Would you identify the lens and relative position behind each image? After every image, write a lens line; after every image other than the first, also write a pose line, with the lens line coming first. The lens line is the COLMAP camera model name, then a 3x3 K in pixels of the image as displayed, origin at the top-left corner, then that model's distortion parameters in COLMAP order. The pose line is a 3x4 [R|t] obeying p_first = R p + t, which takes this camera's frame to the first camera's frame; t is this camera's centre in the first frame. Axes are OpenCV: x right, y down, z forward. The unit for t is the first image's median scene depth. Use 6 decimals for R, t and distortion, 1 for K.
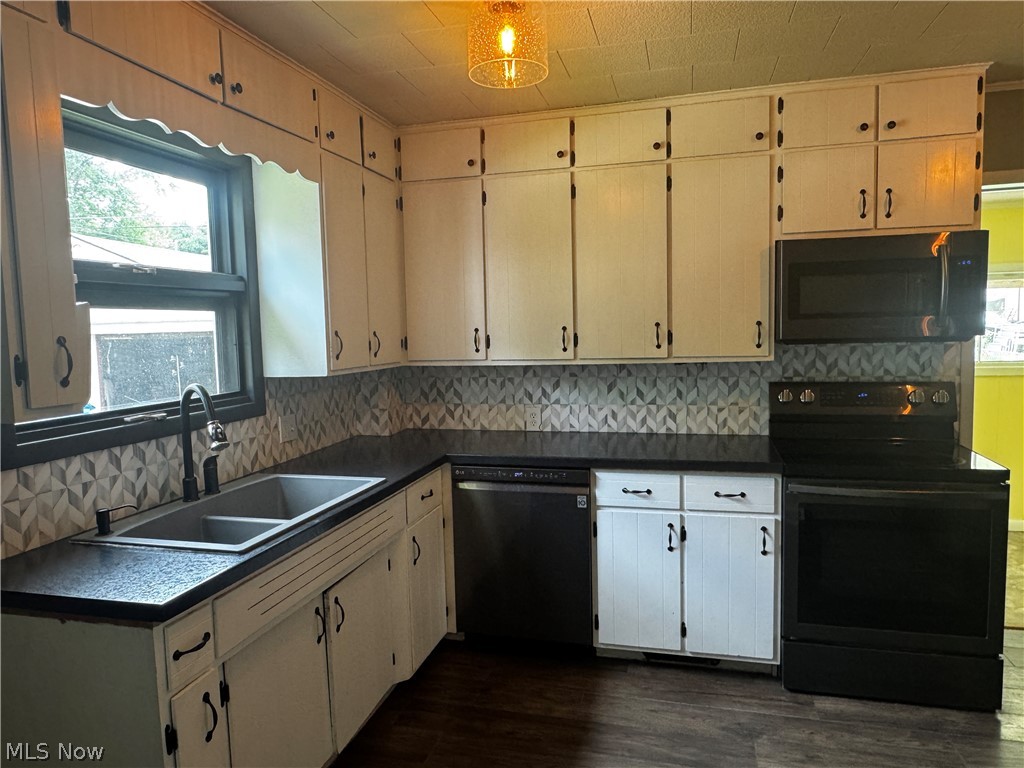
lens RADIAL K [[700.0, 0, 511.1], [0, 700.0, 385.3], [0, 0, 1]] dist [0.000502, -0.000735]
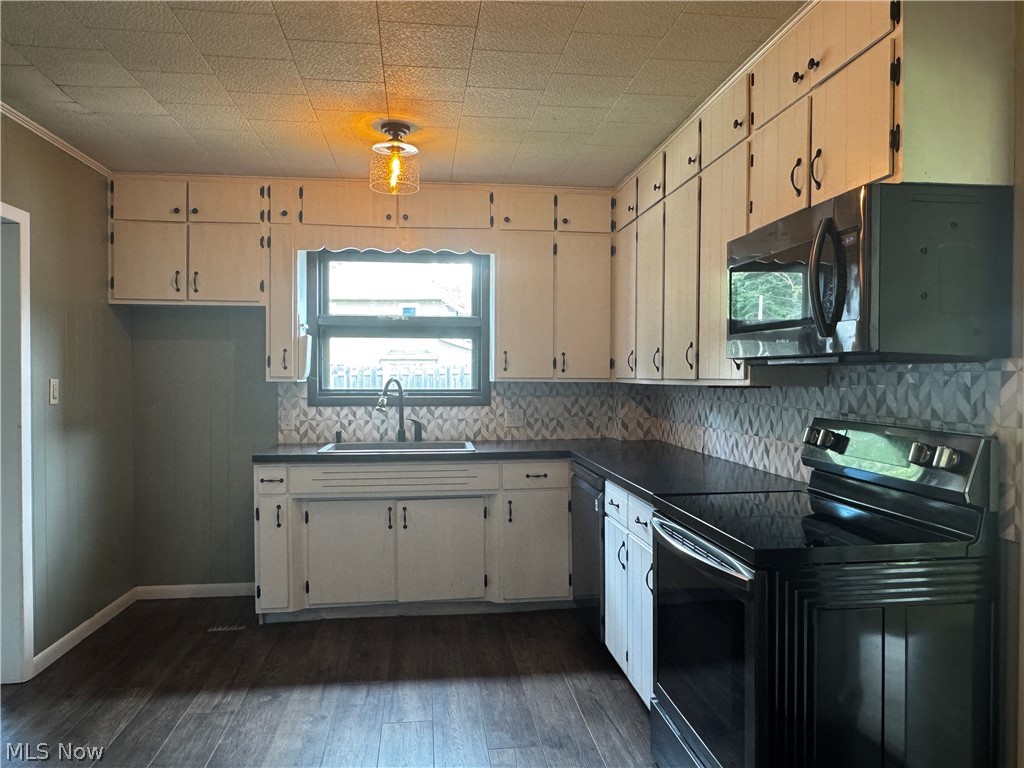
lens RADIAL K [[700.0, 0, 515.2], [0, 700.0, 388.5], [0, 0, 1]] dist [0.000502, -0.000735]
pose [[0.371234, 0.042832, -0.927551, 1.032941], [-0.090330, 0.995863, 0.009833, -0.015029], [0.924135, 0.080136, 0.373567, 0.442069]]
